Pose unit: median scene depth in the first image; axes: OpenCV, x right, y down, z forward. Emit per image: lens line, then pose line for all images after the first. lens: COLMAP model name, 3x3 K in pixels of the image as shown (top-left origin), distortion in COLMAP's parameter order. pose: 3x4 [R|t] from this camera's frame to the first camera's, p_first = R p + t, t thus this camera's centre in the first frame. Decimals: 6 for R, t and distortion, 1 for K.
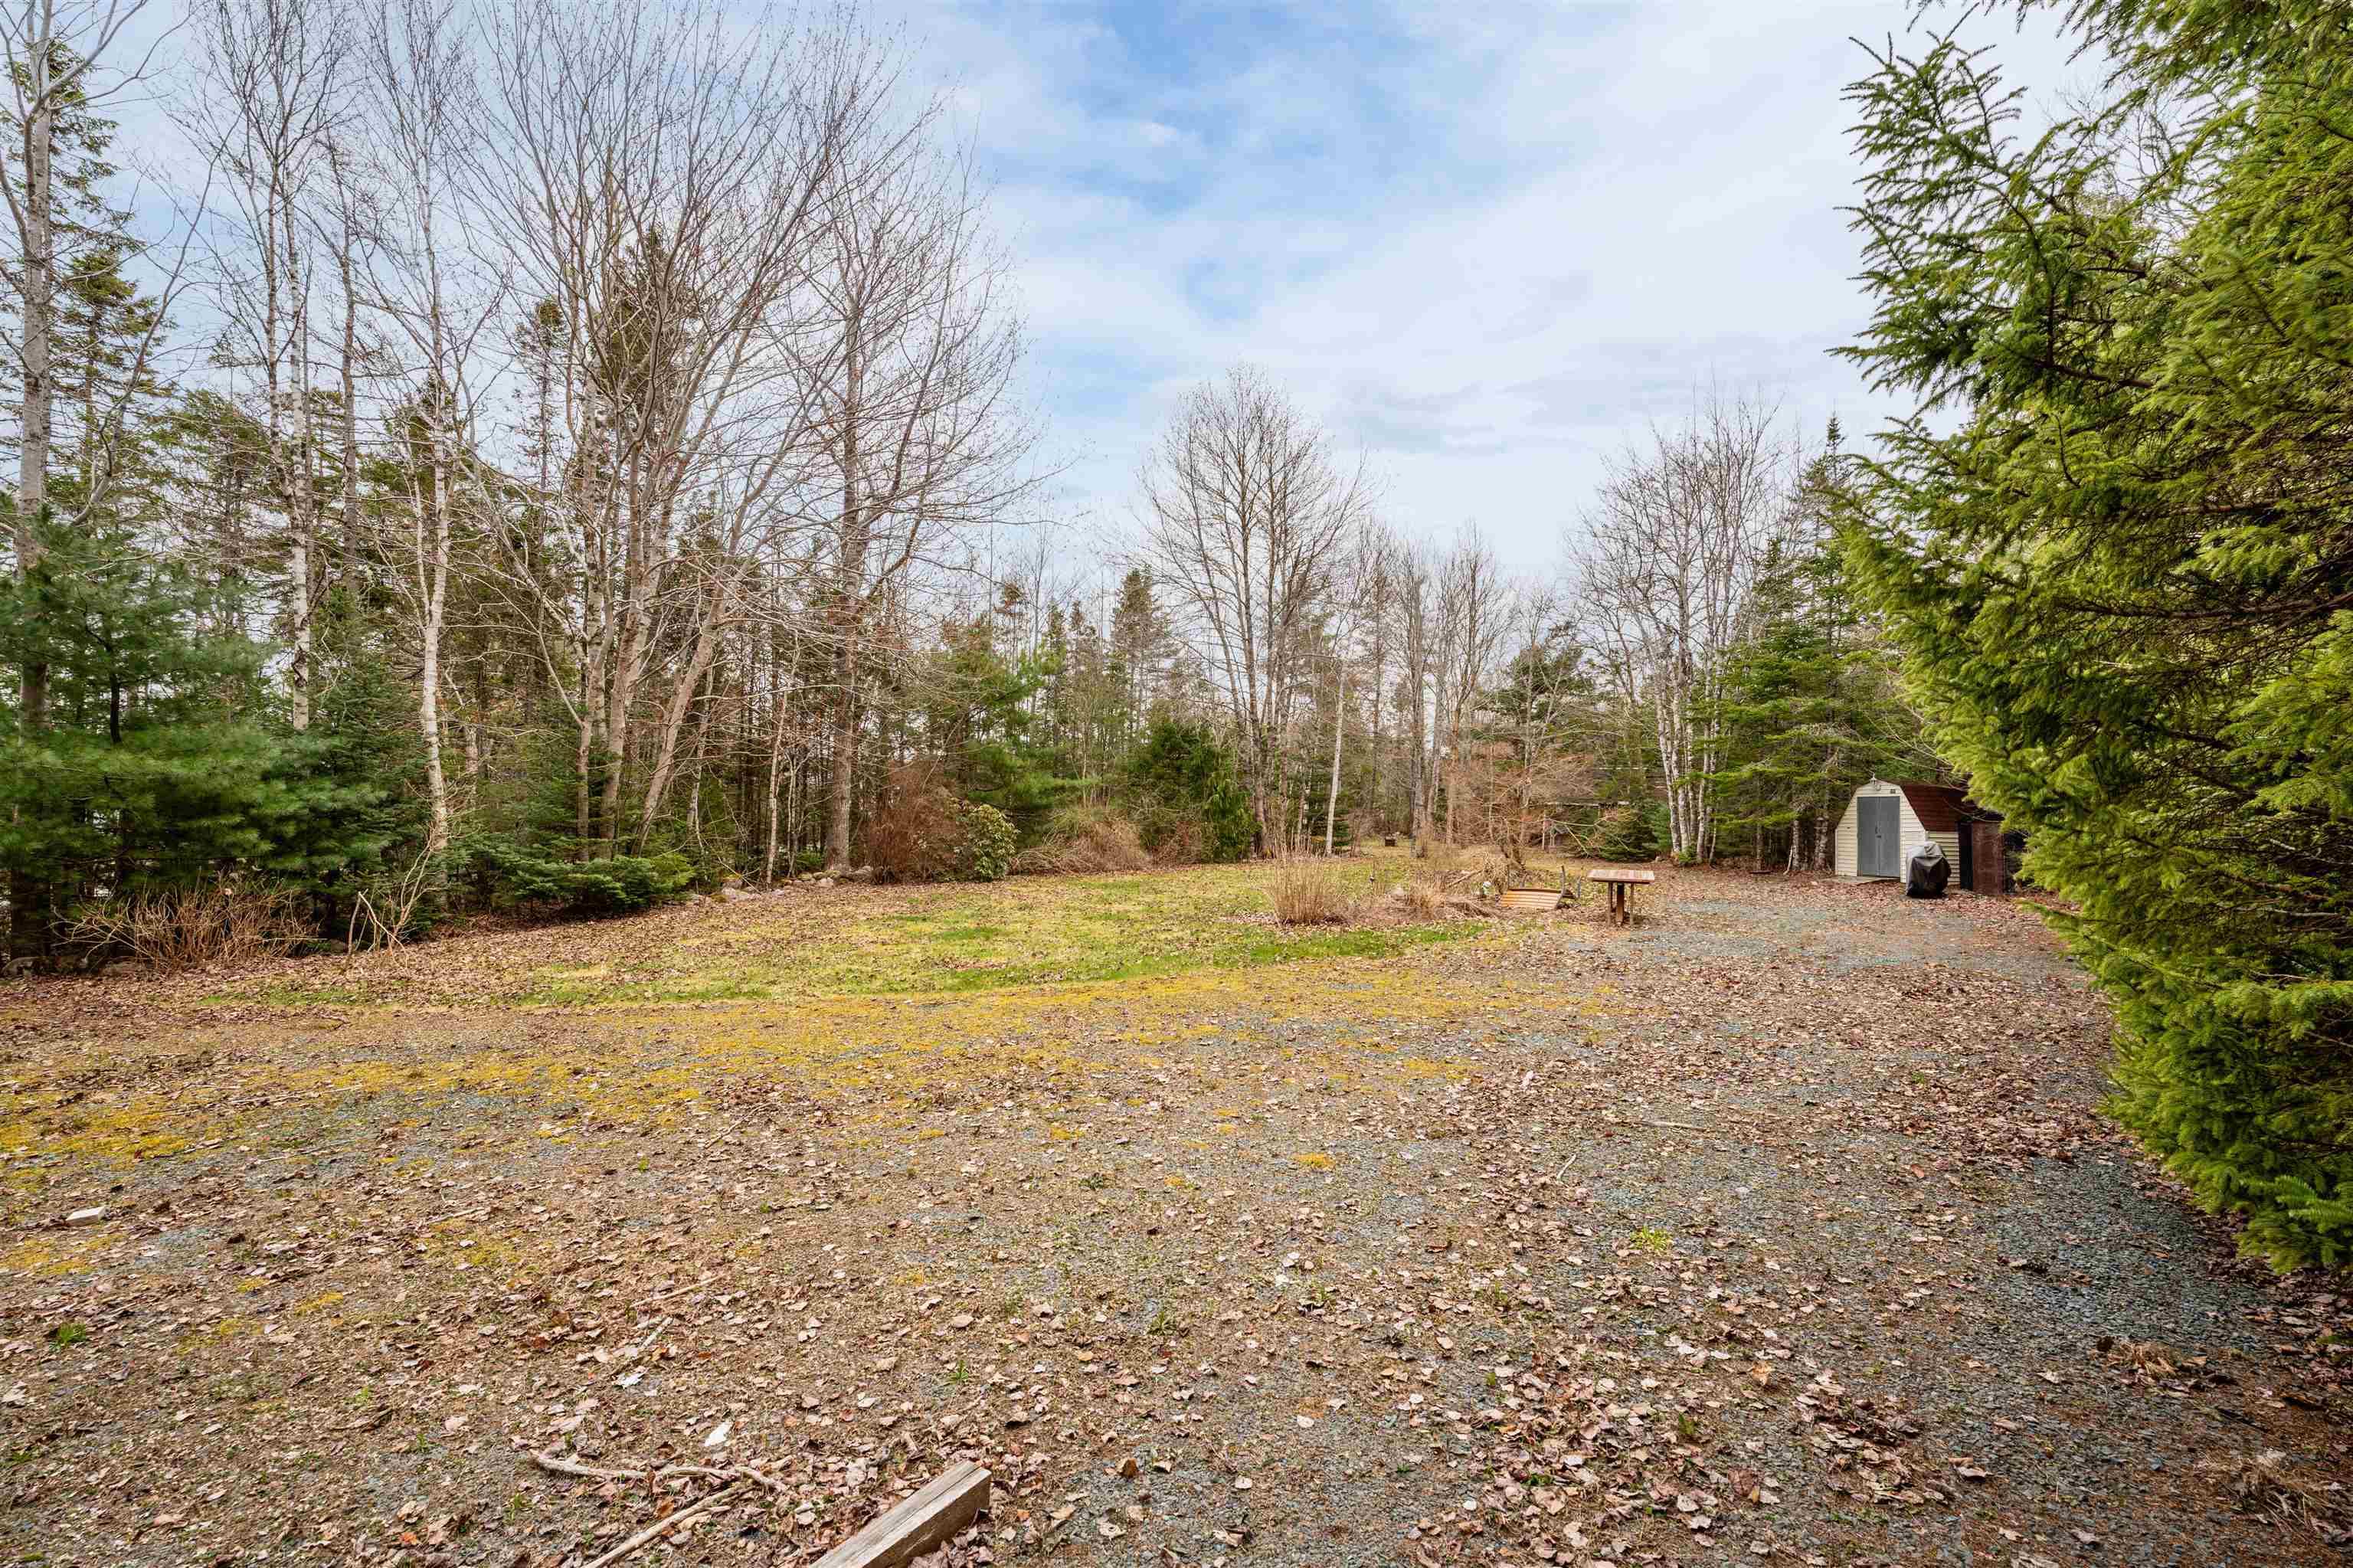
lens RADIAL K [[1024.2, 0, 1197.3], [0, 1024.2, 784.3], [0, 0, 1]] dist [0.006761, -0.003038]
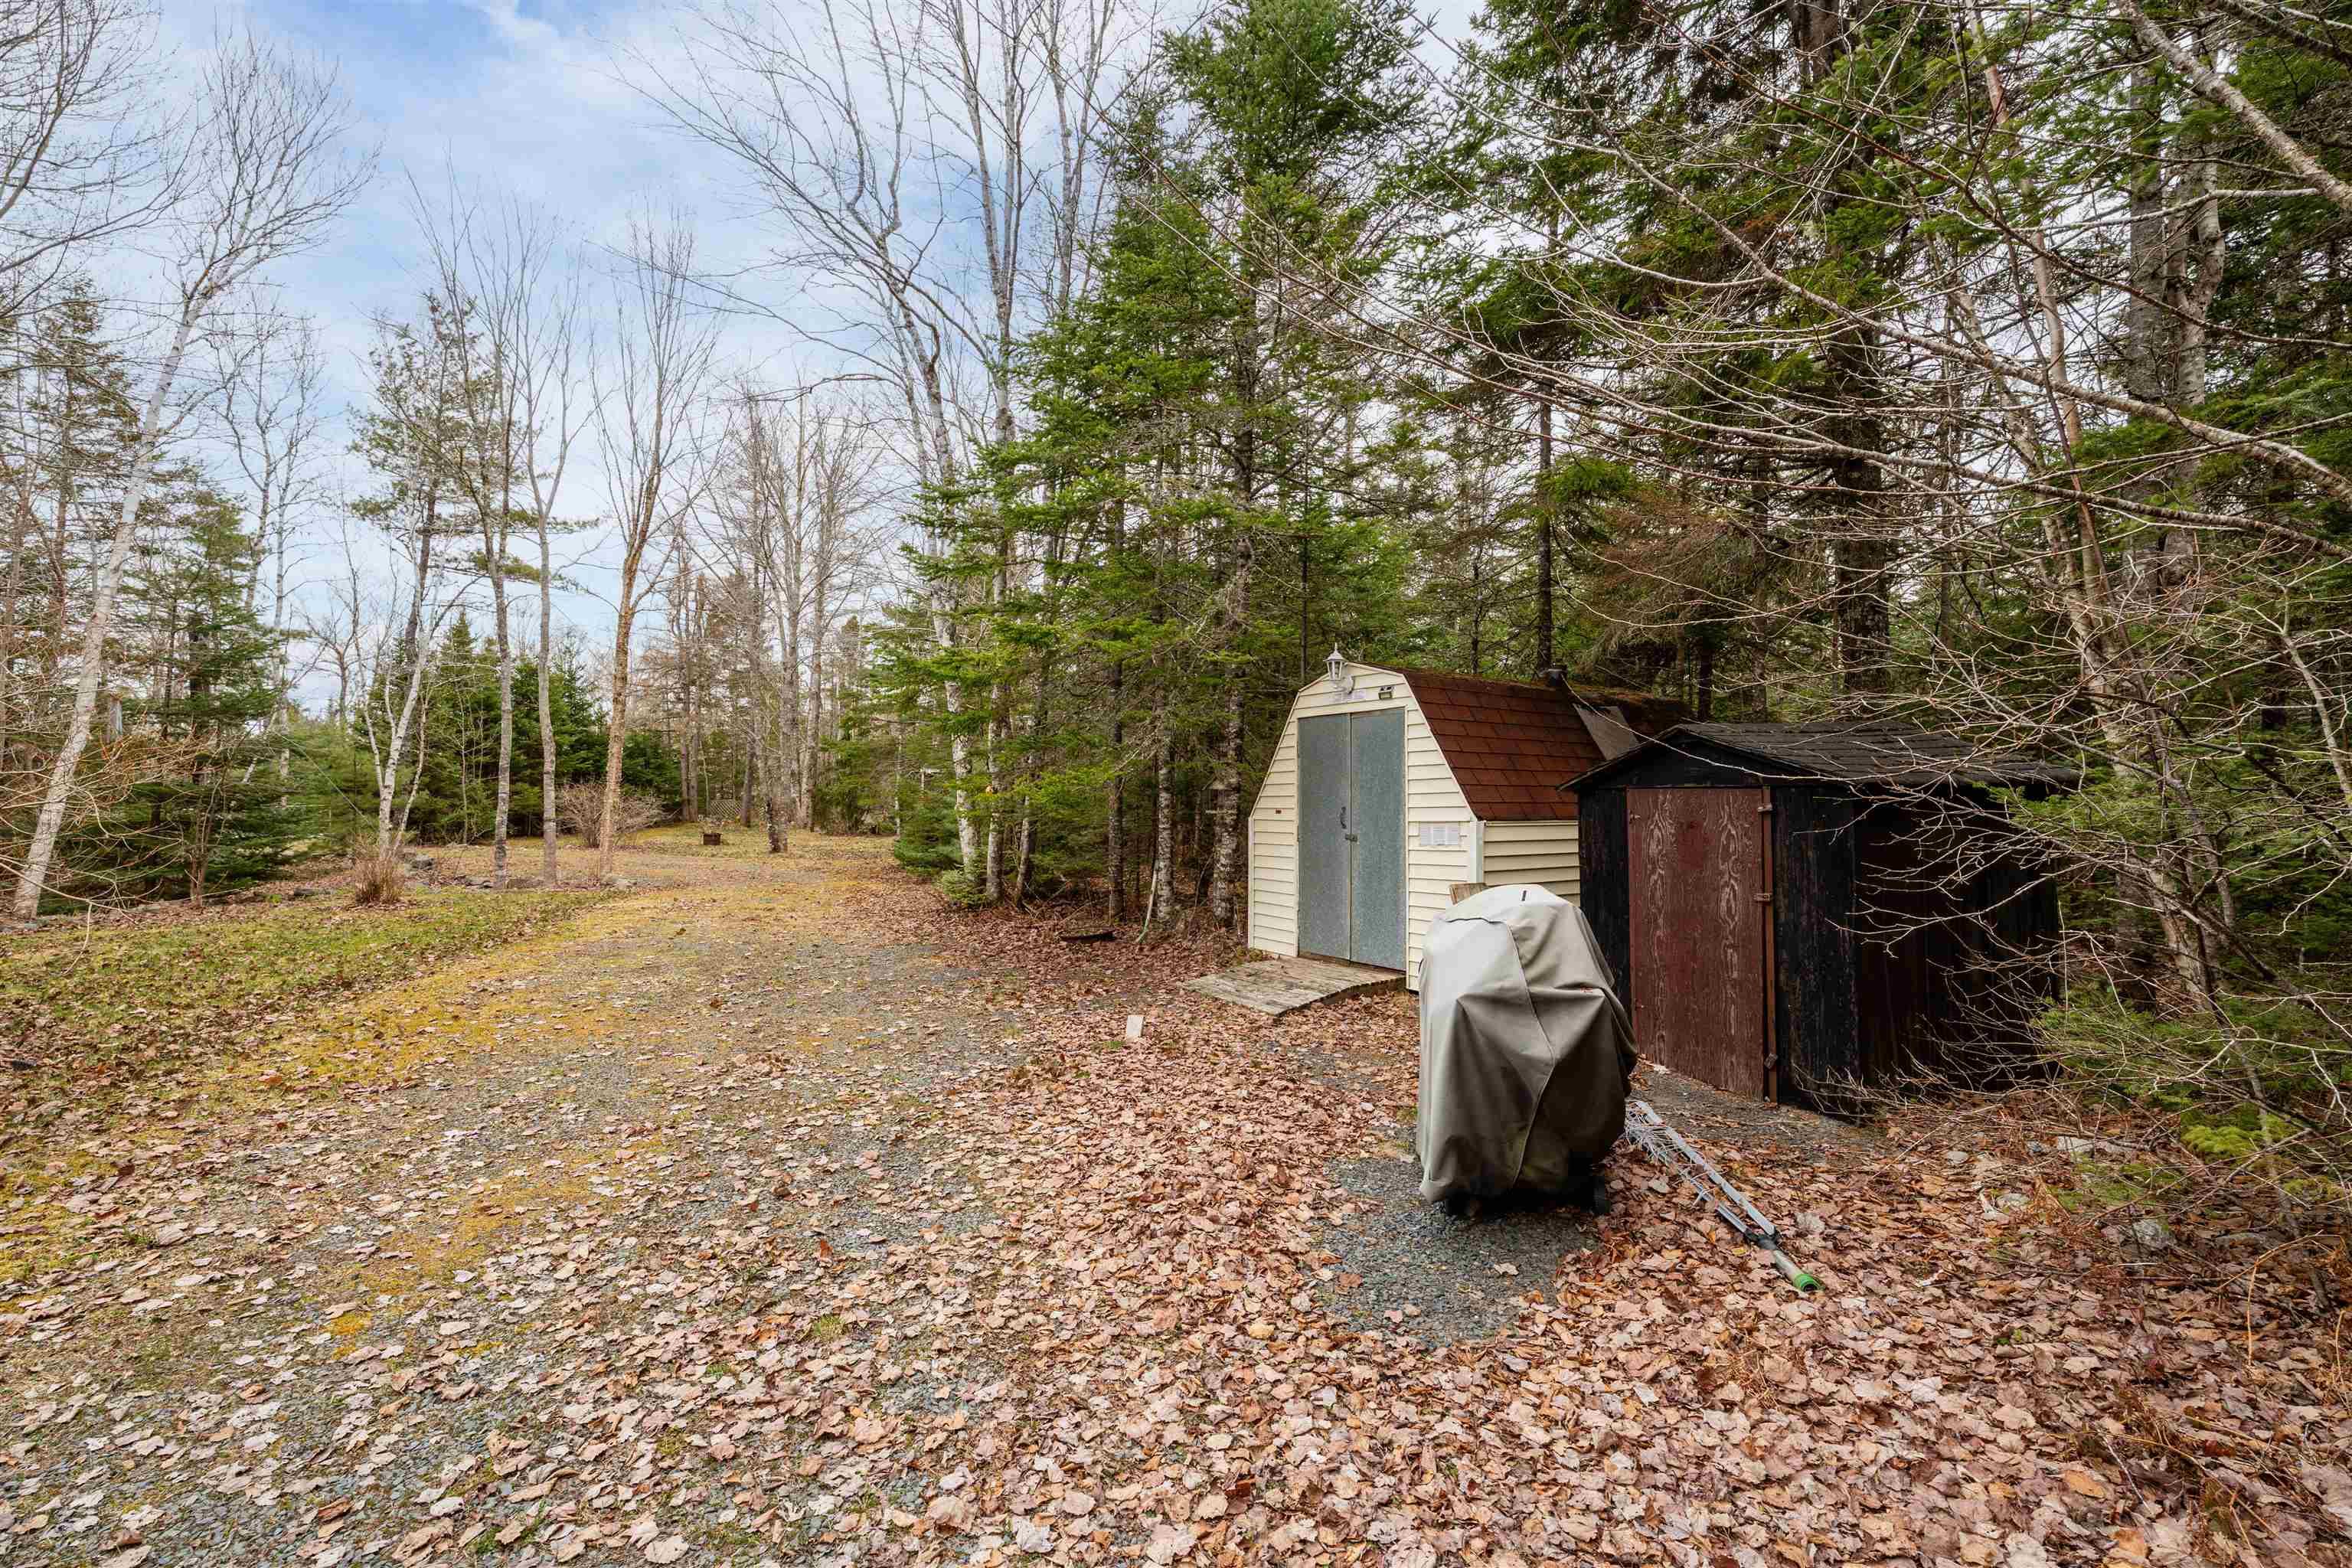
lens RADIAL K [[1023.7, 0, 1179.6], [0, 1023.7, 780.9], [0, 0, 1]] dist [0.006761, -0.003038]
pose [[0.931407, -0.003173, 0.363966, 0.080068], [-0.001204, 0.999930, 0.011799, 0.004703], [-0.363978, -0.011427, 0.931338, 0.115995]]
